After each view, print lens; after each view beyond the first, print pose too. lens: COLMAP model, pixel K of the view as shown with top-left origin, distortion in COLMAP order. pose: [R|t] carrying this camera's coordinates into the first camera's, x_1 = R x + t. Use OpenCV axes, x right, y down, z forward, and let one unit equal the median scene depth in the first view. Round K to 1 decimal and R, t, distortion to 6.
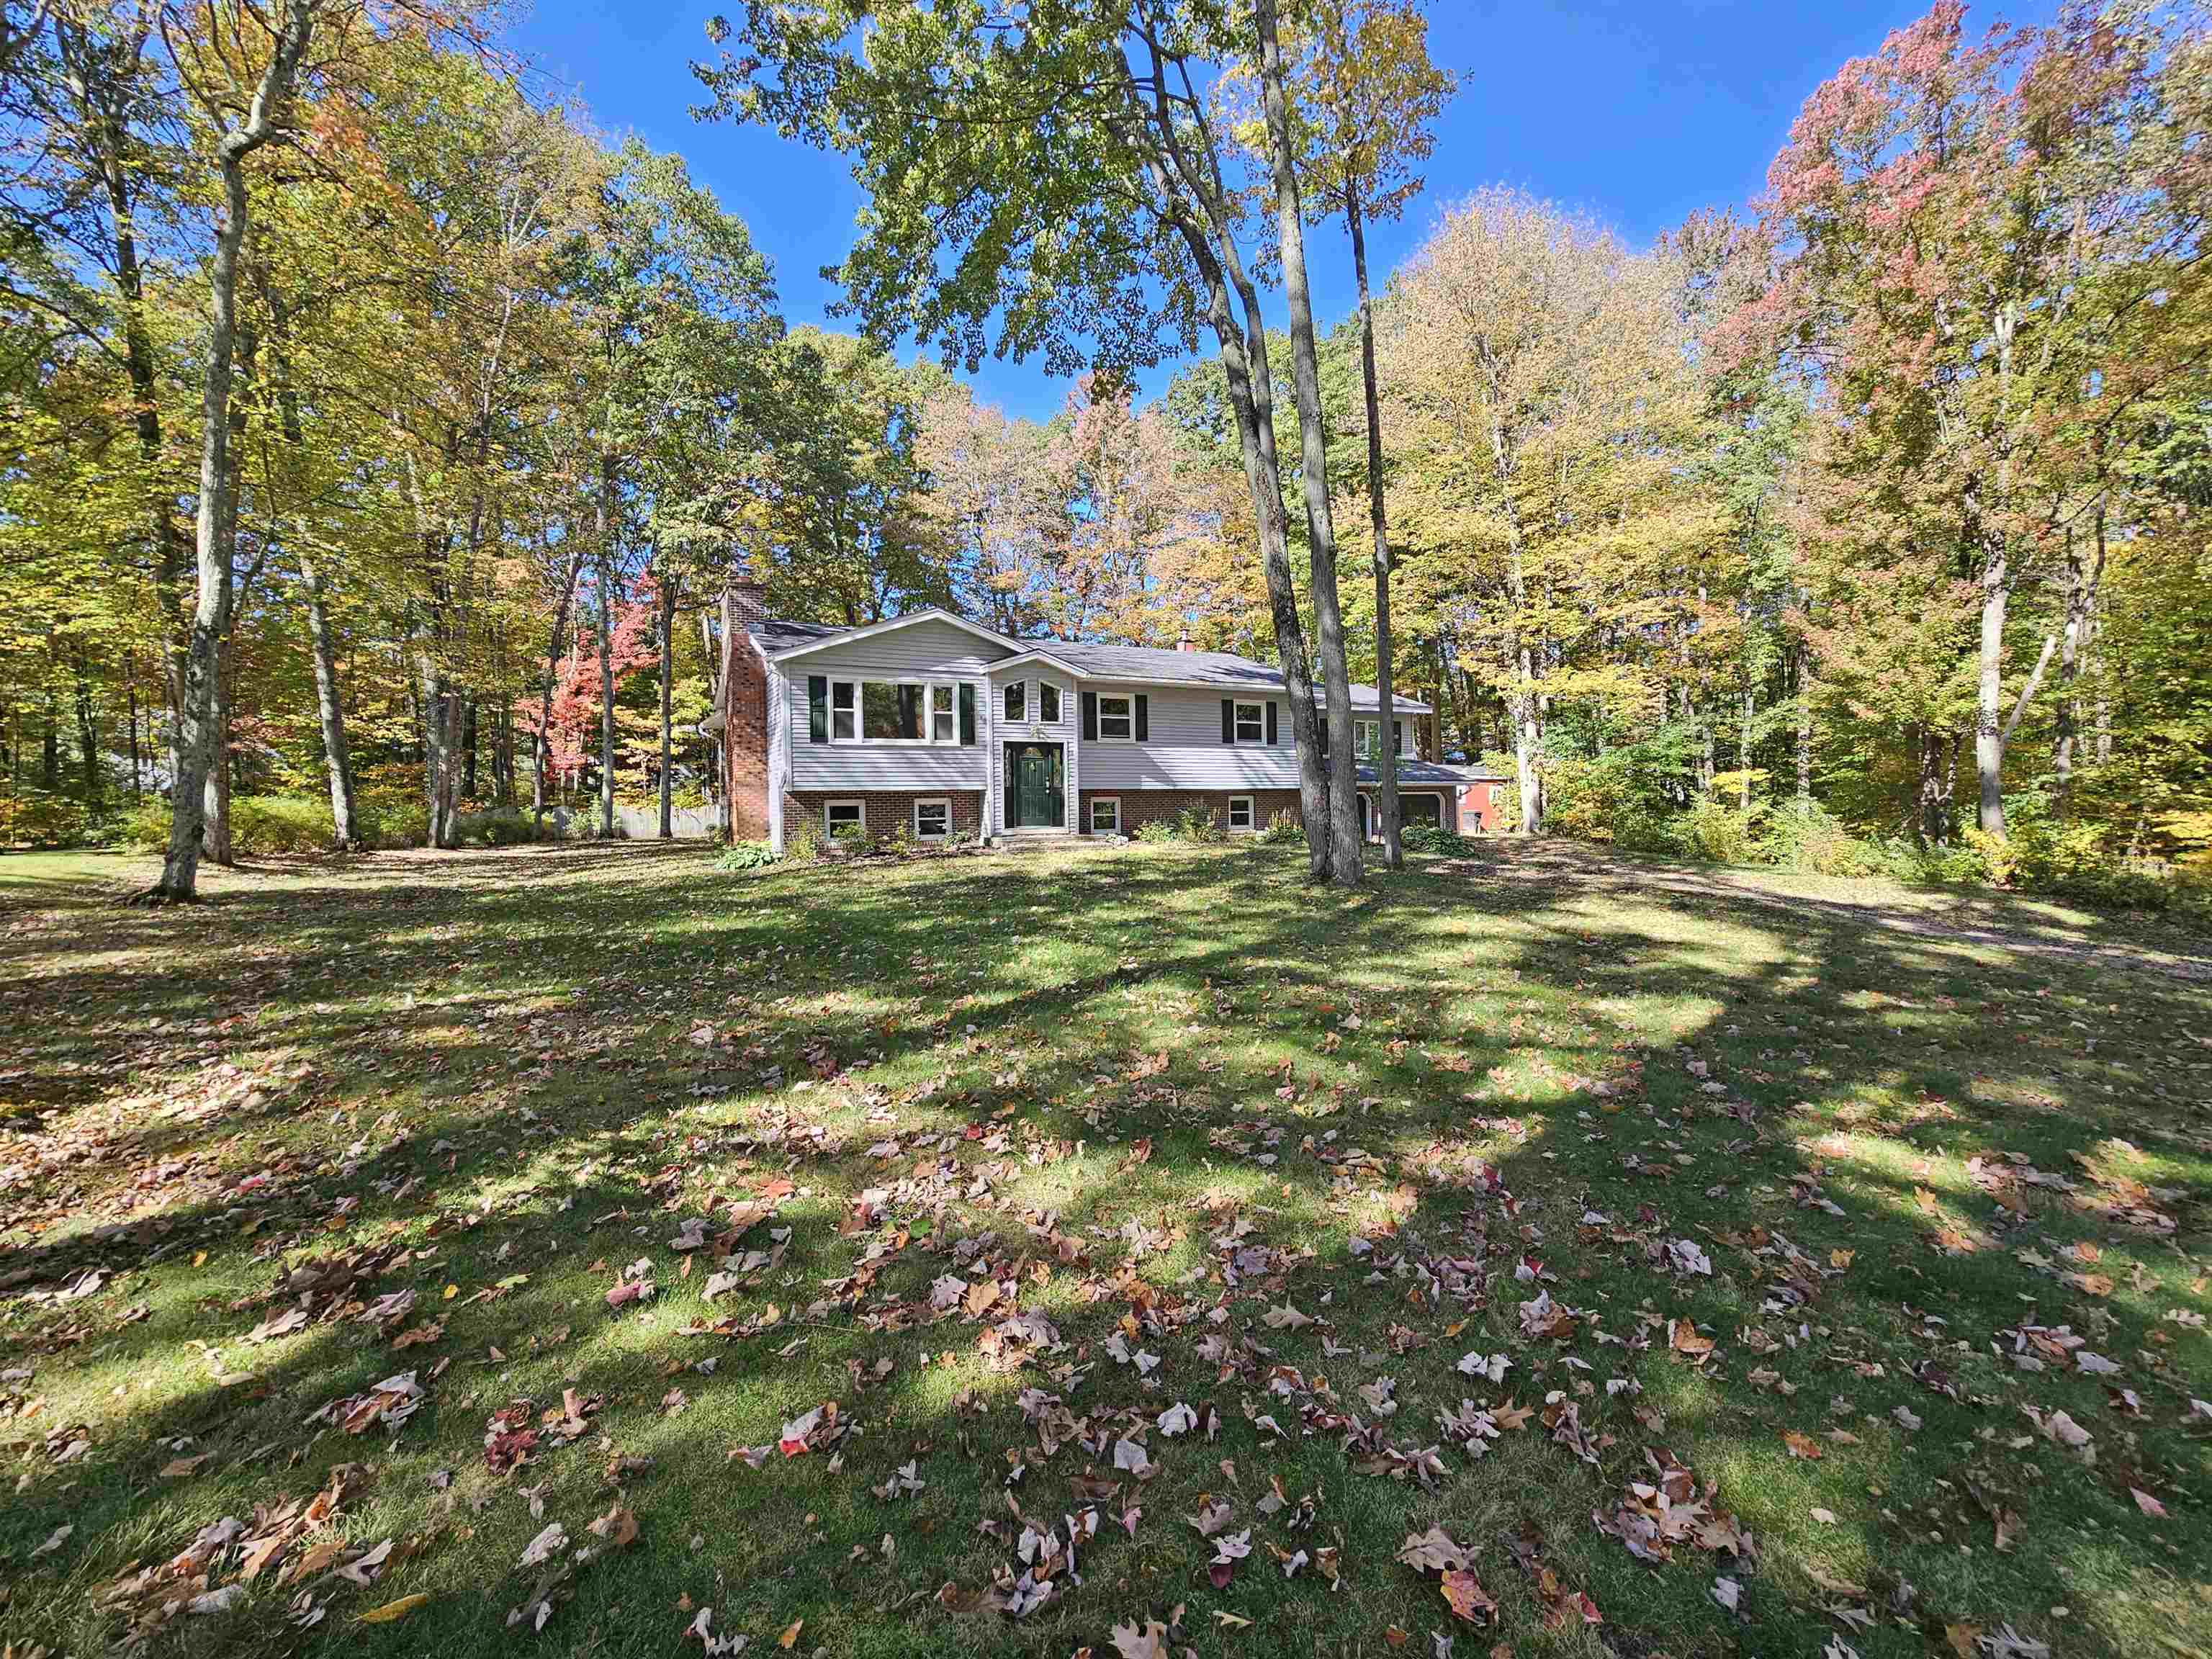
lens RADIAL K [[953.9, 0, 1109.8], [0, 953.9, 826.2], [0, 0, 1]] dist [0.003249, 0.000310]
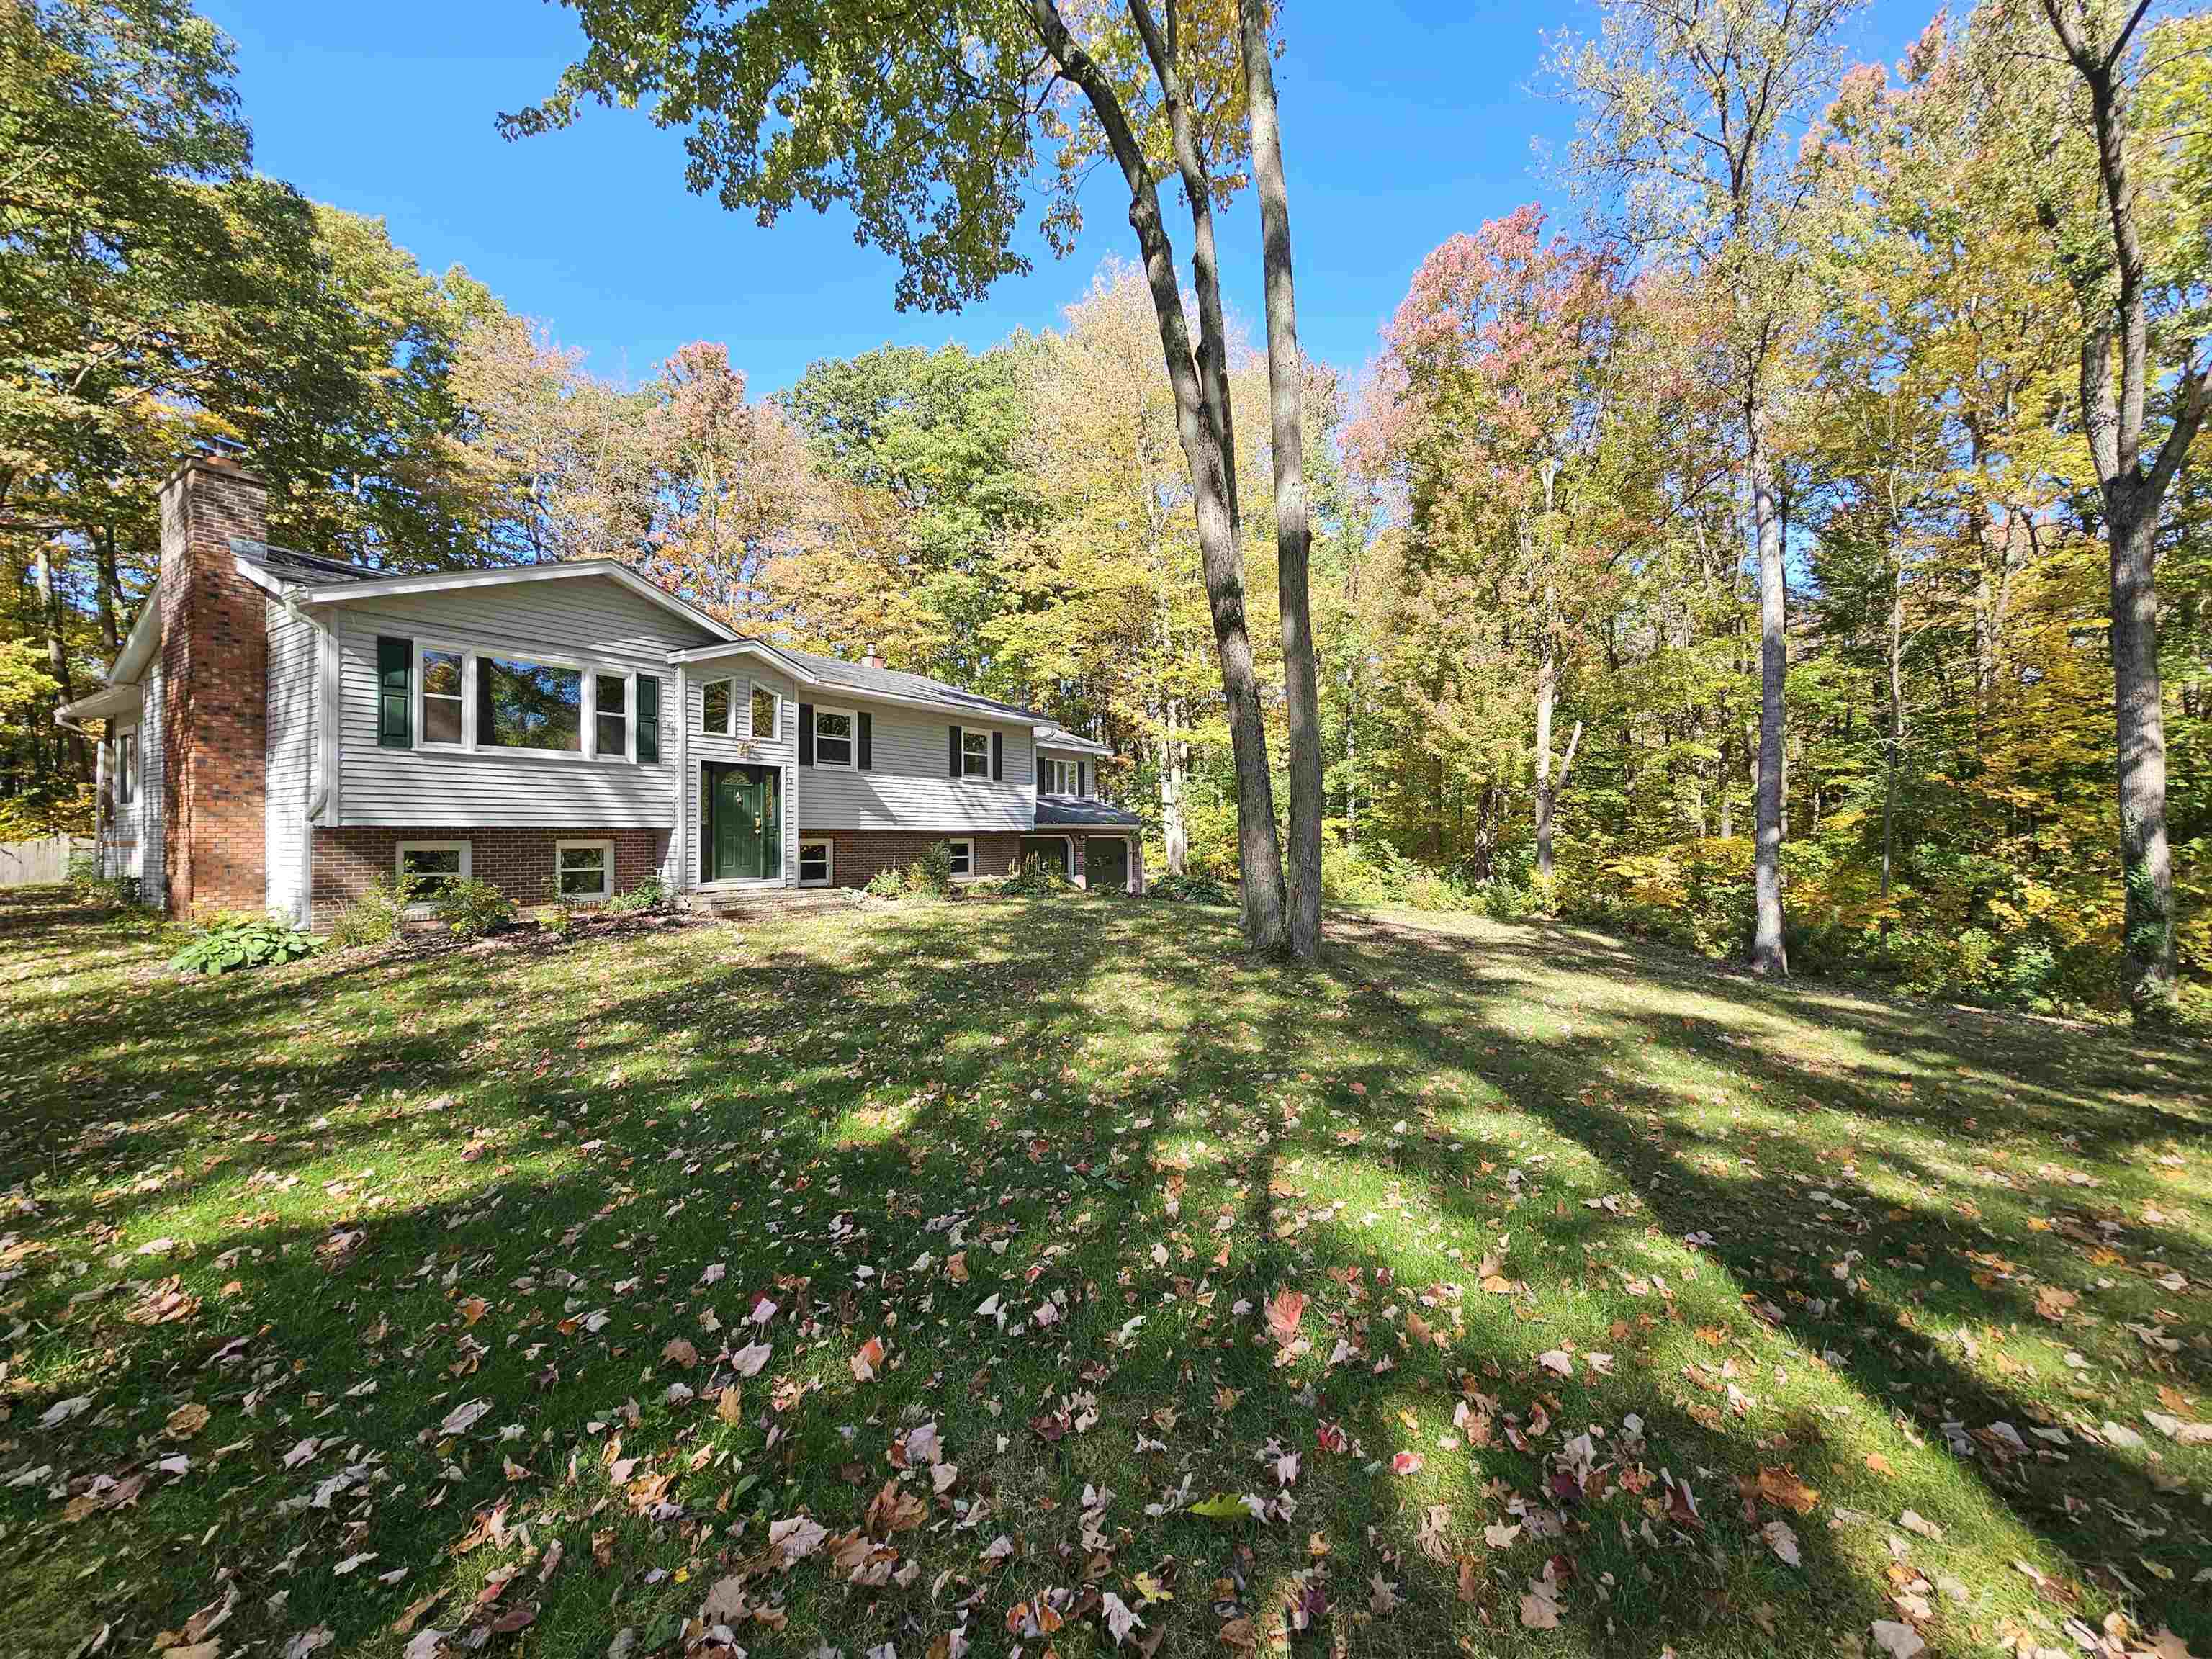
lens RADIAL K [[906.6, 0, 1109.2], [0, 906.6, 826.4], [0, 0, 1]] dist [-0.002572, 0.001201]
pose [[0.883131, 0.017291, 0.468808, -0.134630], [0.000302, 0.999299, -0.037426, -0.011869], [-0.469127, 0.033193, 0.882507, 0.221826]]
